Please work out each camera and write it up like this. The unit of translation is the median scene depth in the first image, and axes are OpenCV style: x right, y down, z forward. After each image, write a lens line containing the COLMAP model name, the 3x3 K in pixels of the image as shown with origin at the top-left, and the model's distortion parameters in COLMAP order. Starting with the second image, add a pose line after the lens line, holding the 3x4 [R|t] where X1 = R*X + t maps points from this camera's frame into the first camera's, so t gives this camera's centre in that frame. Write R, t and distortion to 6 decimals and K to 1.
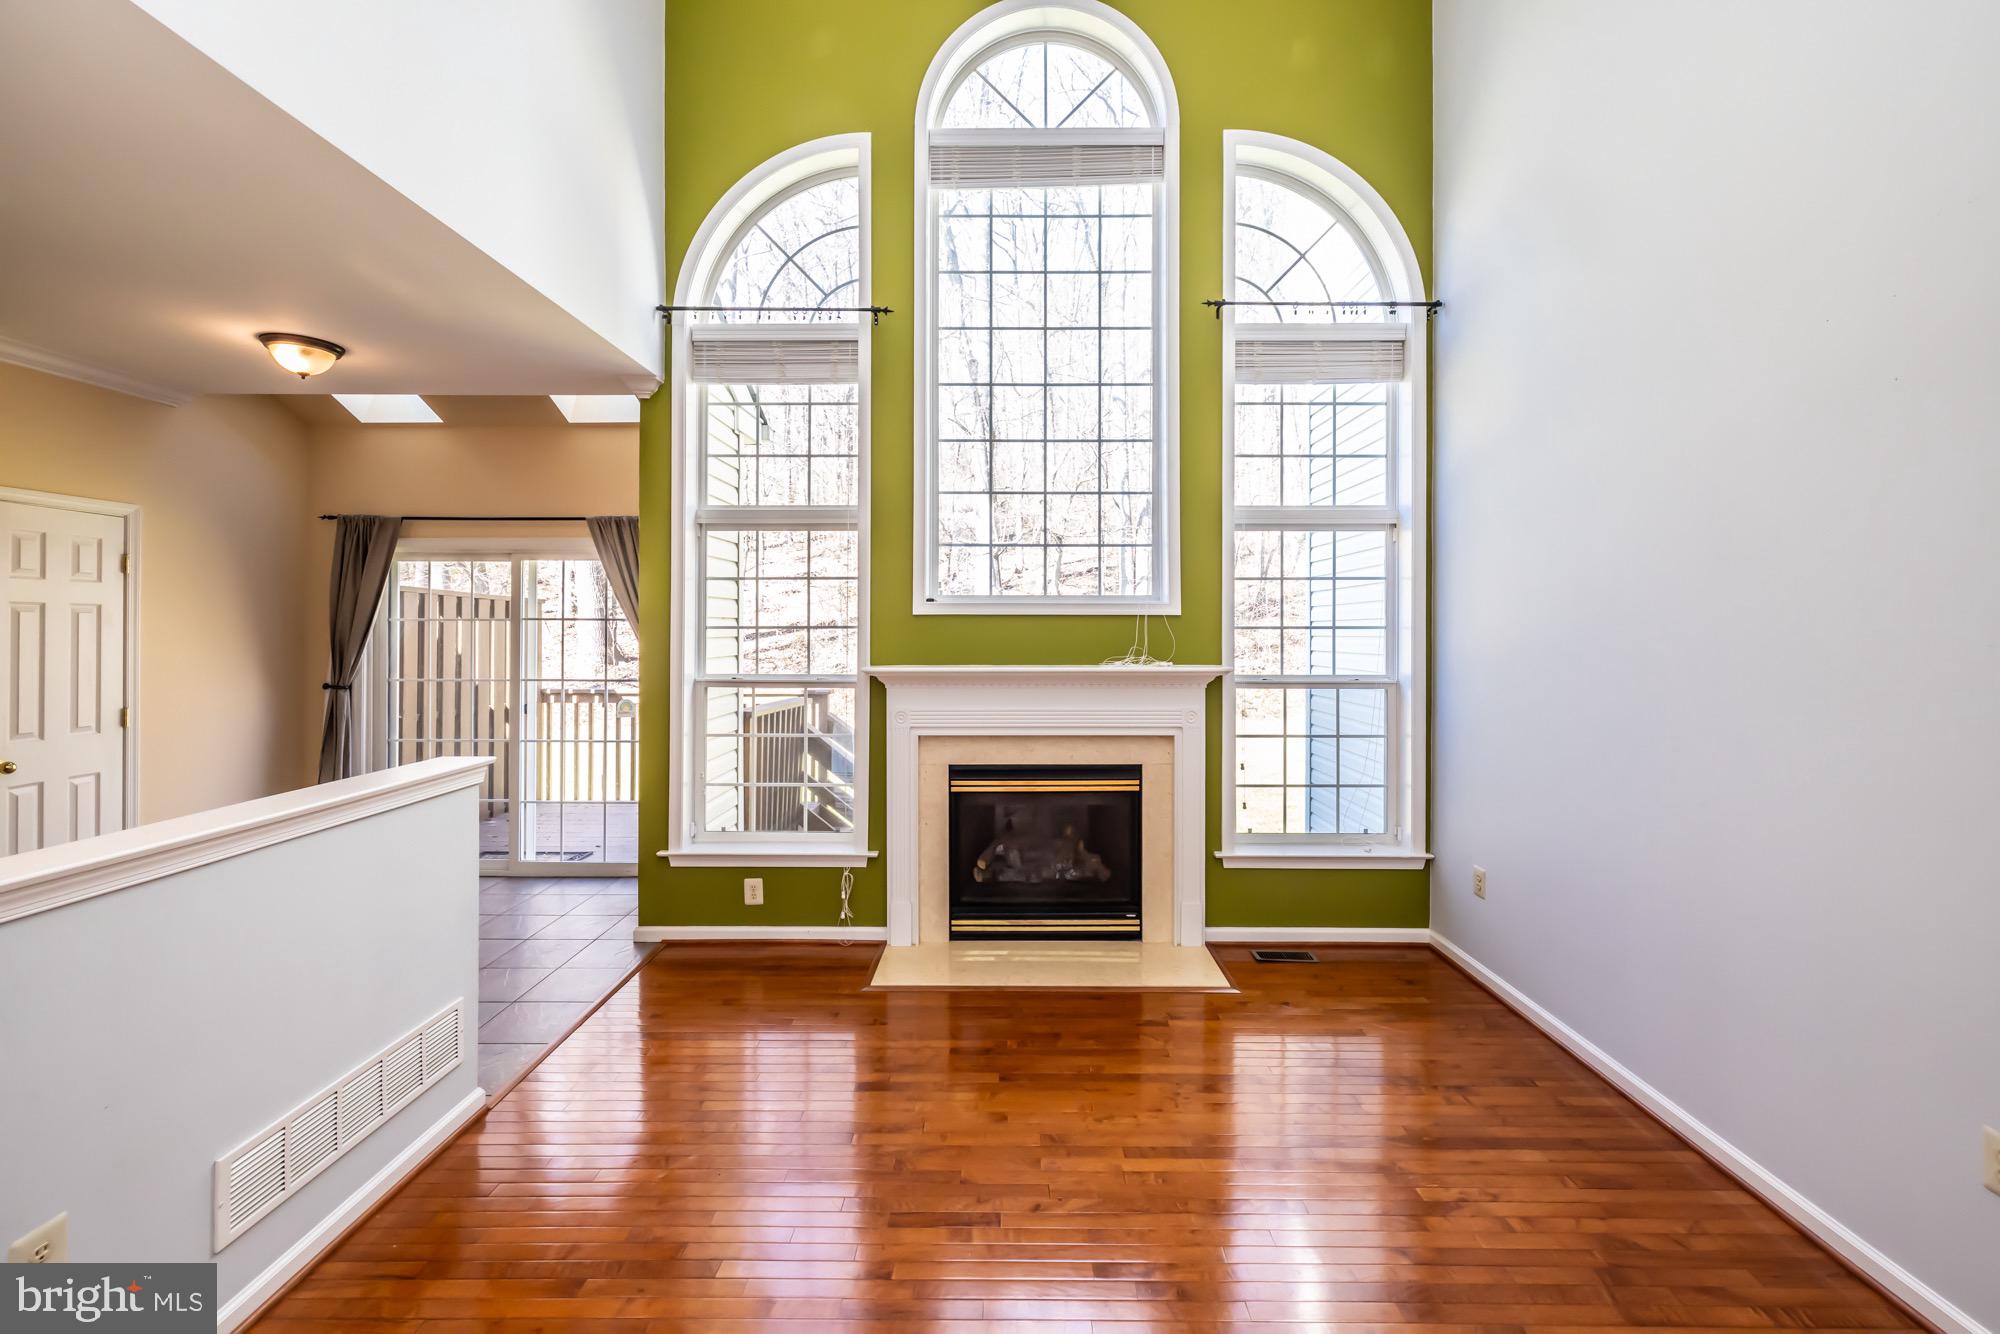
lens RADIAL K [[868.3, 0, 999.4], [0, 868.3, 614.4], [0, 0, 1]] dist [-0.010627, 0.000072]
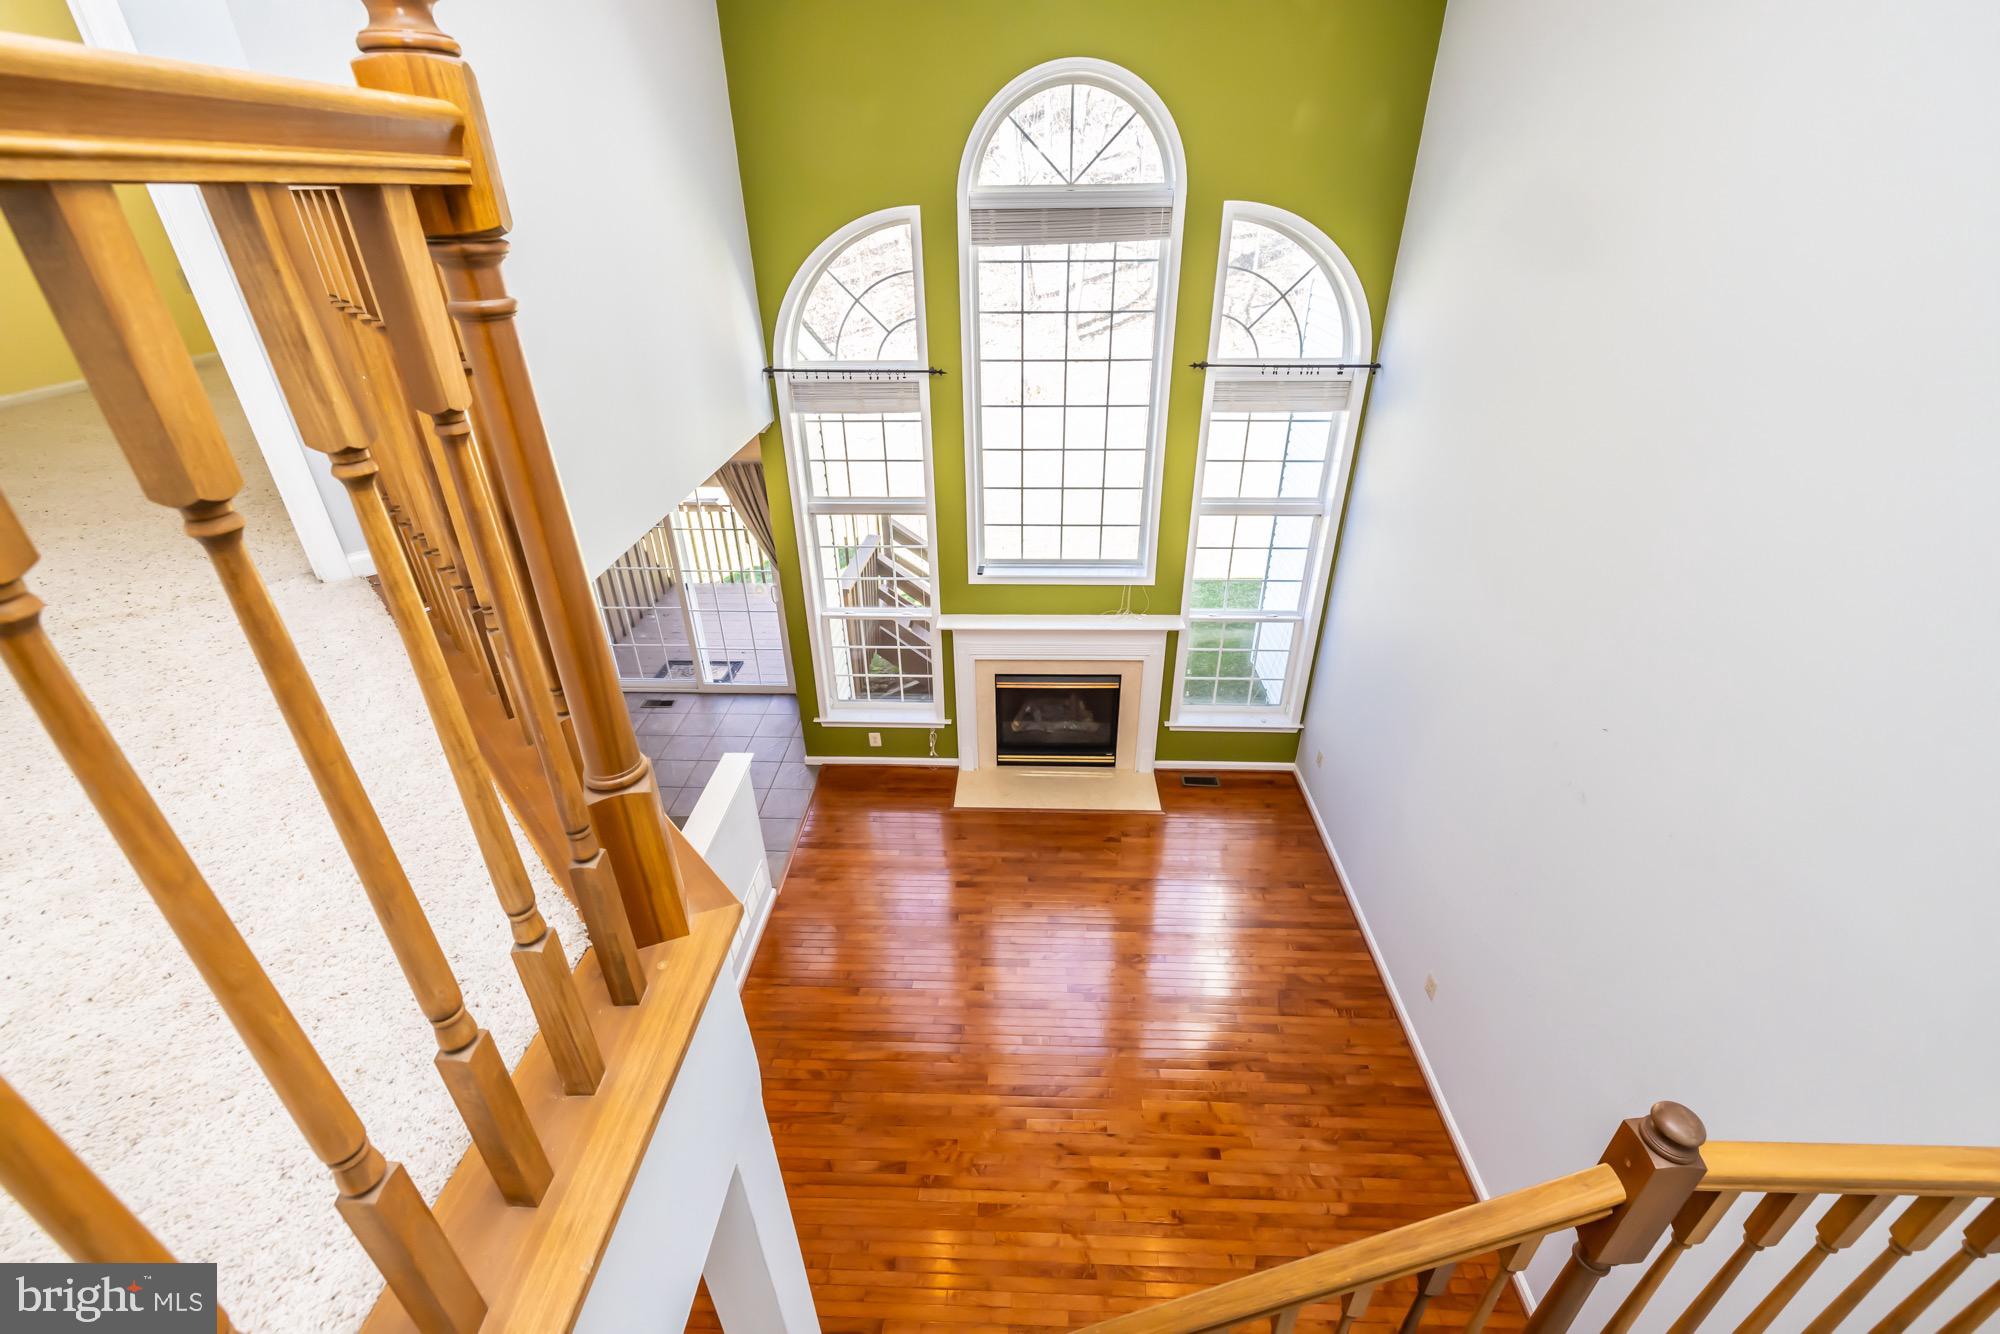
lens RADIAL K [[868.3, 0, 993.2], [0, 868.3, 663.8], [0, 0, 1]] dist [-0.010627, 0.000072]
pose [[0.999318, 0.002196, -0.036874, -0.005177], [0.016646, 0.864356, 0.502605, -0.610035], [0.032976, -0.502876, 0.863729, -0.316801]]
